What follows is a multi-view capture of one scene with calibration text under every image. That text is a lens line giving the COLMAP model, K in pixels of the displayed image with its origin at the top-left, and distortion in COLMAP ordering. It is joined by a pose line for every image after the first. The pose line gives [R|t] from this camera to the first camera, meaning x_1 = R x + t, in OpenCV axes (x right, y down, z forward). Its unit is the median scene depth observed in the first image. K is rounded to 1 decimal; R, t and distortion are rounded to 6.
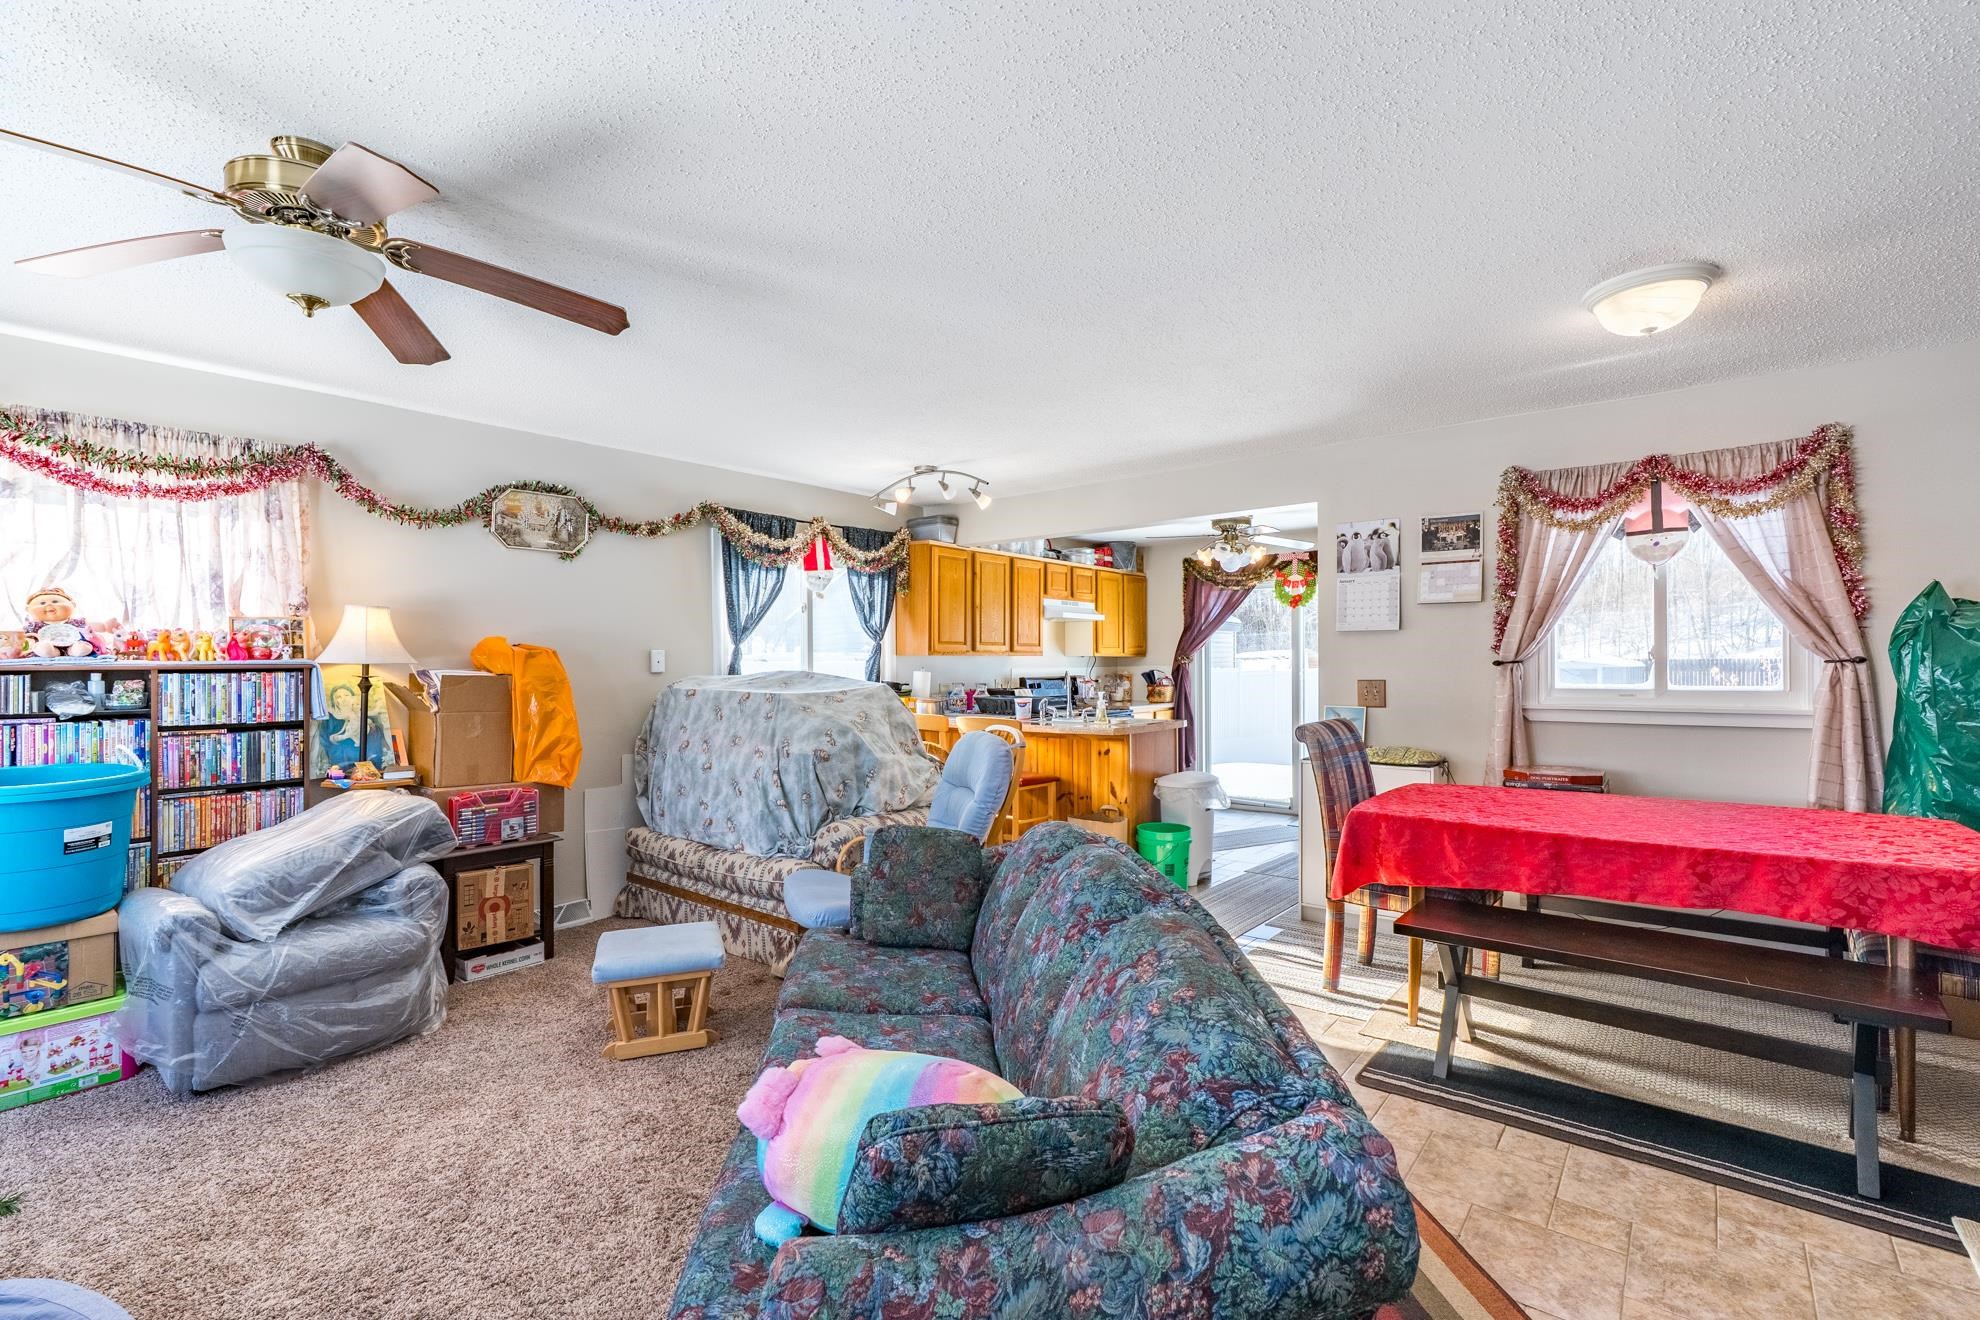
lens RADIAL K [[891.9, 0, 1000.5], [0, 891.9, 670.3], [0, 0, 1]] dist [-0.020316, 0.000229]
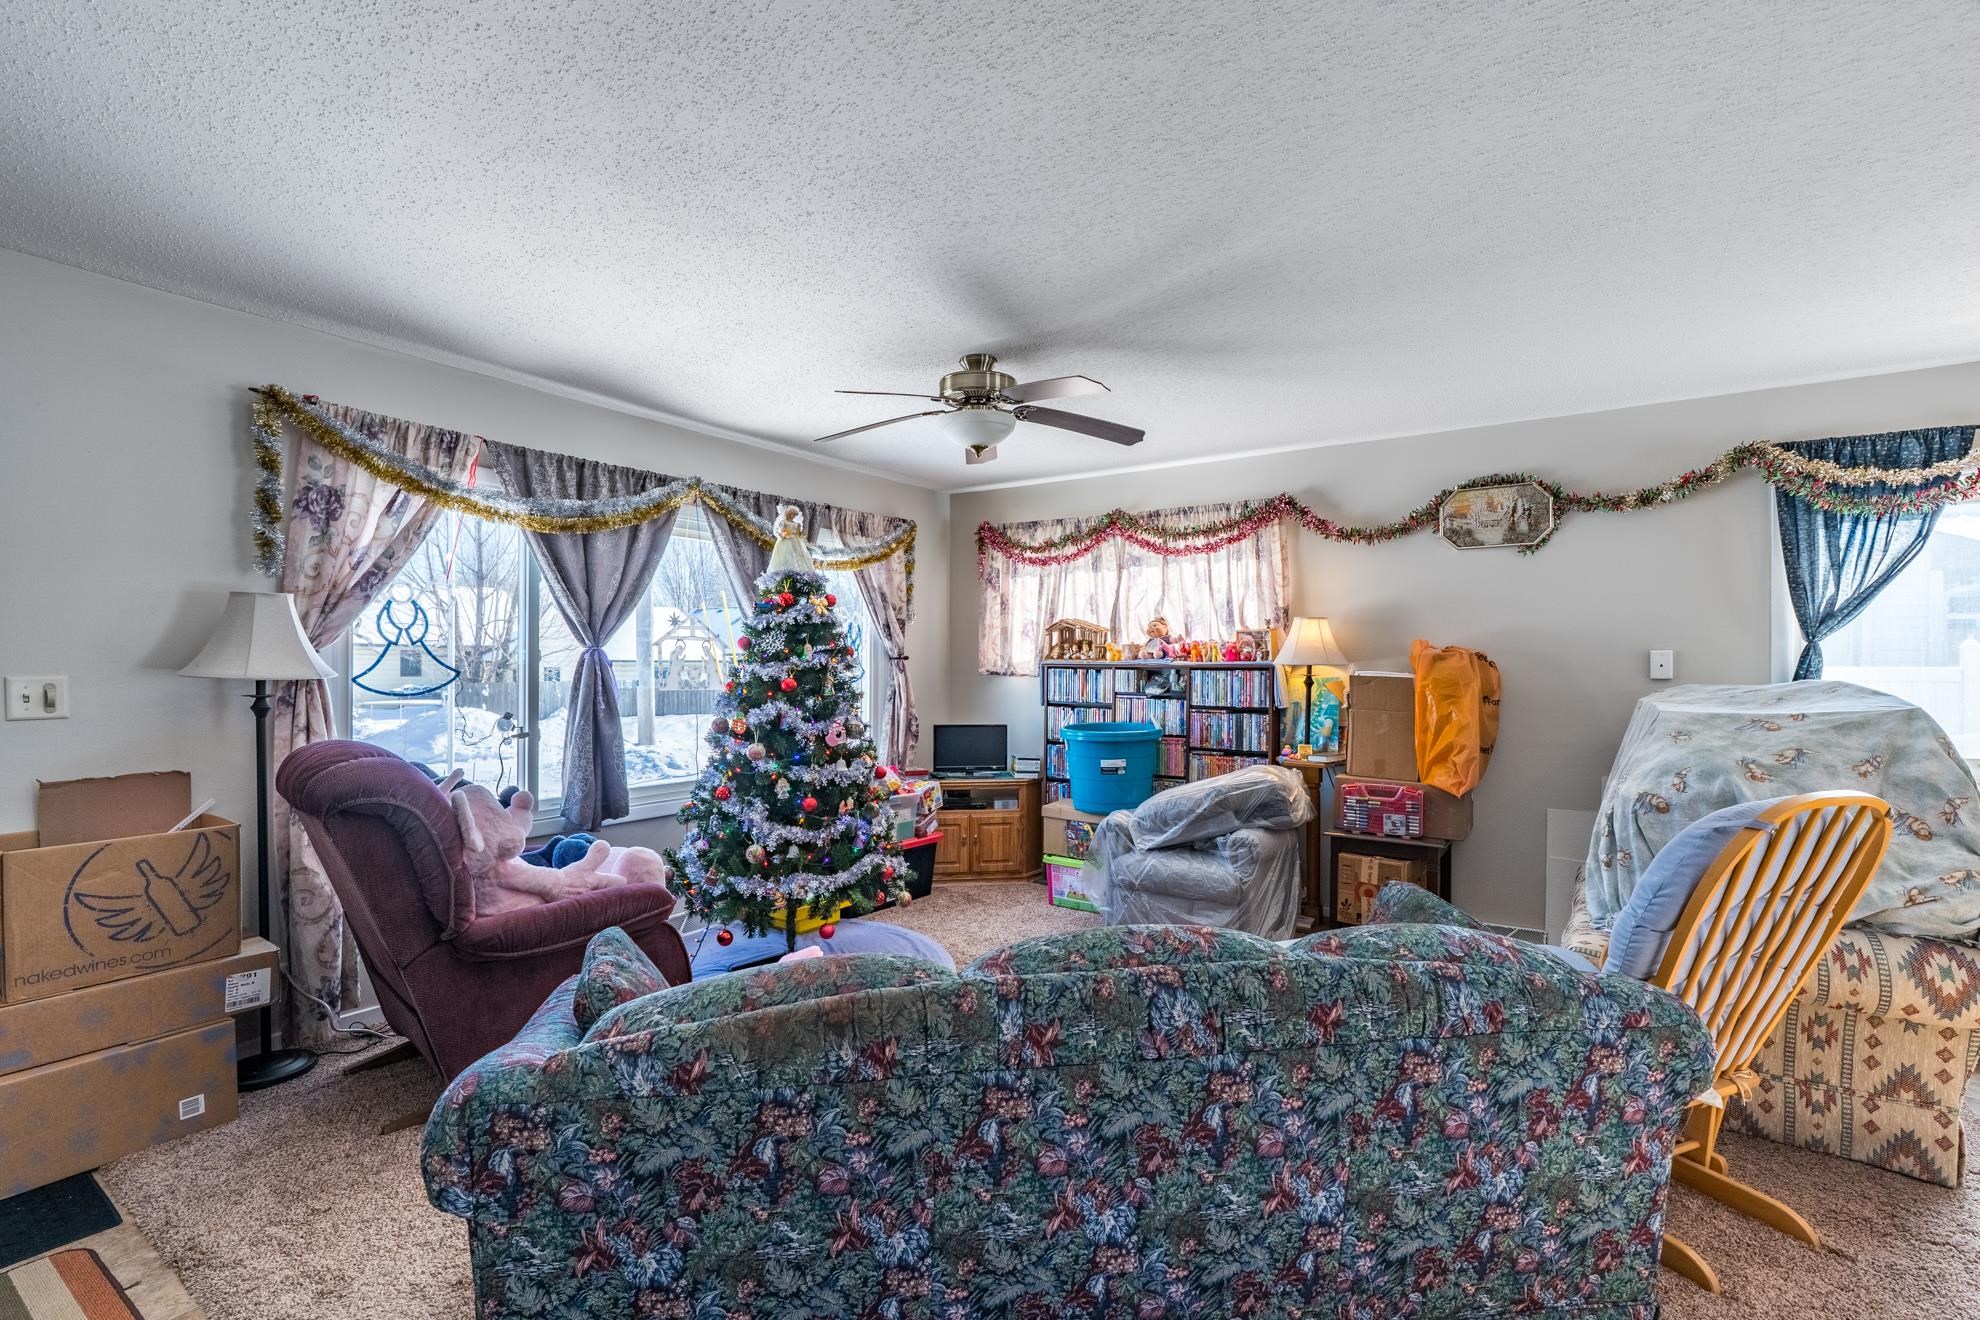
lens RADIAL K [[890.5, 0, 985.5], [0, 890.5, 666.5], [0, 0, 1]] dist [-0.012169, 0.004571]
pose [[0.066196, 0.008414, -0.997771, 0.440380], [-0.013820, 0.999876, 0.007515, -0.007450], [0.997711, 0.013292, 0.066304, 0.436133]]
